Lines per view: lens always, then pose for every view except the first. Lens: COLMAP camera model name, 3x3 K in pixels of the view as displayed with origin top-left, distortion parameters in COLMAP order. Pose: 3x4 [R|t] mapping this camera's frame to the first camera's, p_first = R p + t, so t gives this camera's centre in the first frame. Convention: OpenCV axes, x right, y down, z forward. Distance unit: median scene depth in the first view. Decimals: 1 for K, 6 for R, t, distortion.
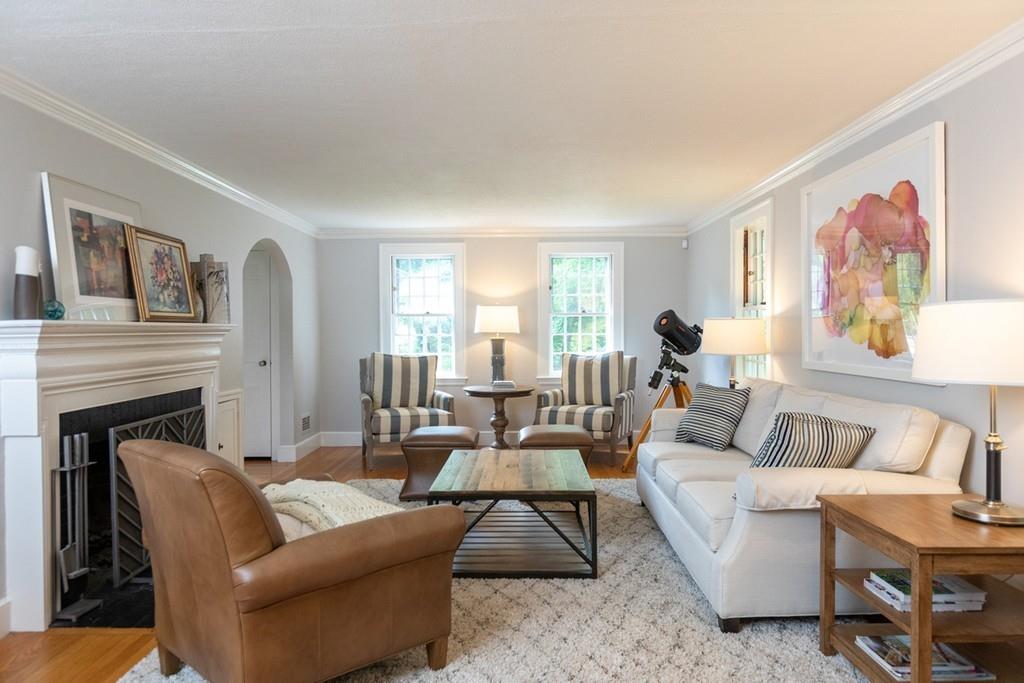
lens RADIAL K [[685.3, 0, 510.4], [0, 685.3, 342.2], [0, 0, 1]] dist [-0.011648, 0.011437]
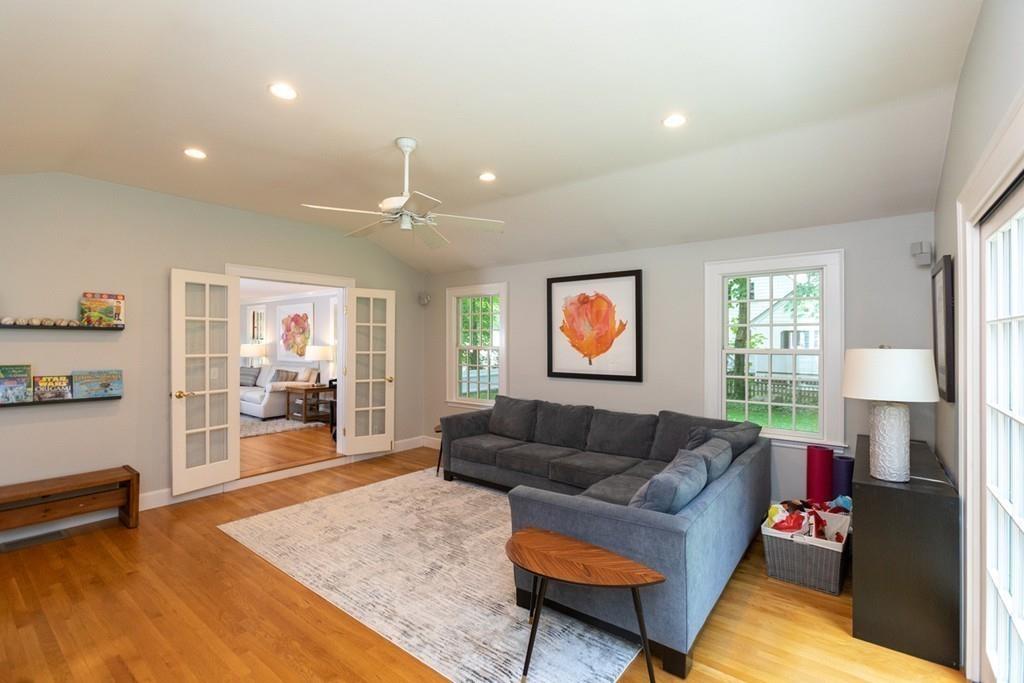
lens RADIAL K [[462.4, 0, 511.7], [0, 462.4, 340.5], [0, 0, 1]] dist [-0.022106, 0.009621]
pose [[0.608714, 0.008687, 0.793342, -0.818137], [0.003817, 0.999896, -0.013877, -0.028688], [-0.793381, 0.011475, 0.608618, -1.581494]]
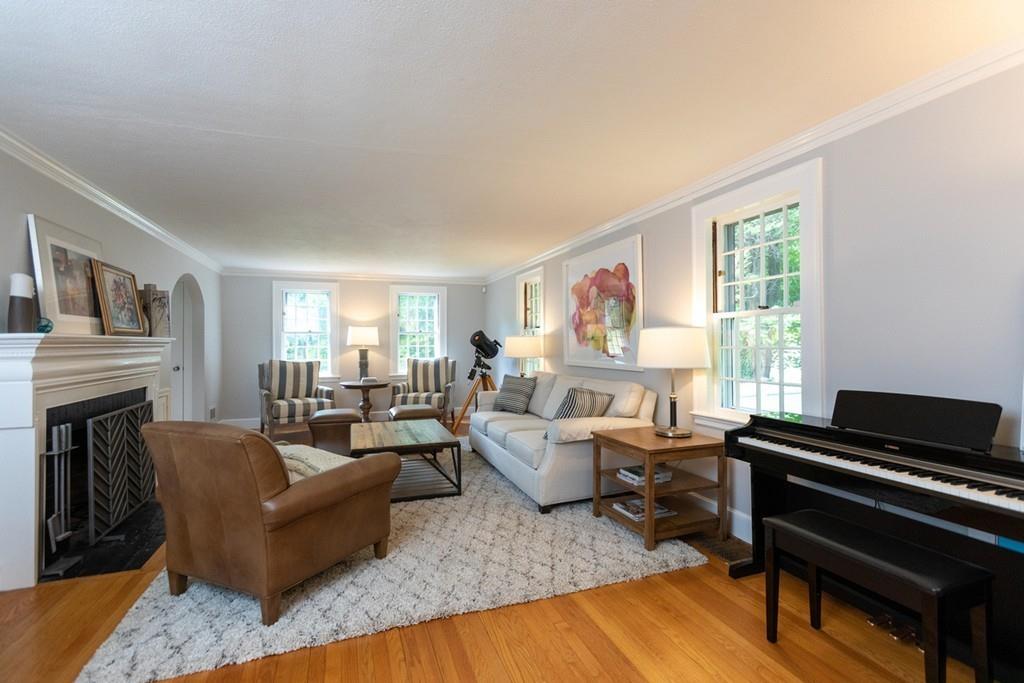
lens RADIAL K [[462.4, 0, 511.4], [0, 462.4, 344.2], [0, 0, 1]] dist [-0.022106, 0.009621]
pose [[0.934851, -0.000602, 0.355039, -0.149517], [0.006938, 0.999839, -0.016572, 0.005927], [-0.354972, 0.017956, 0.934705, -0.071258]]
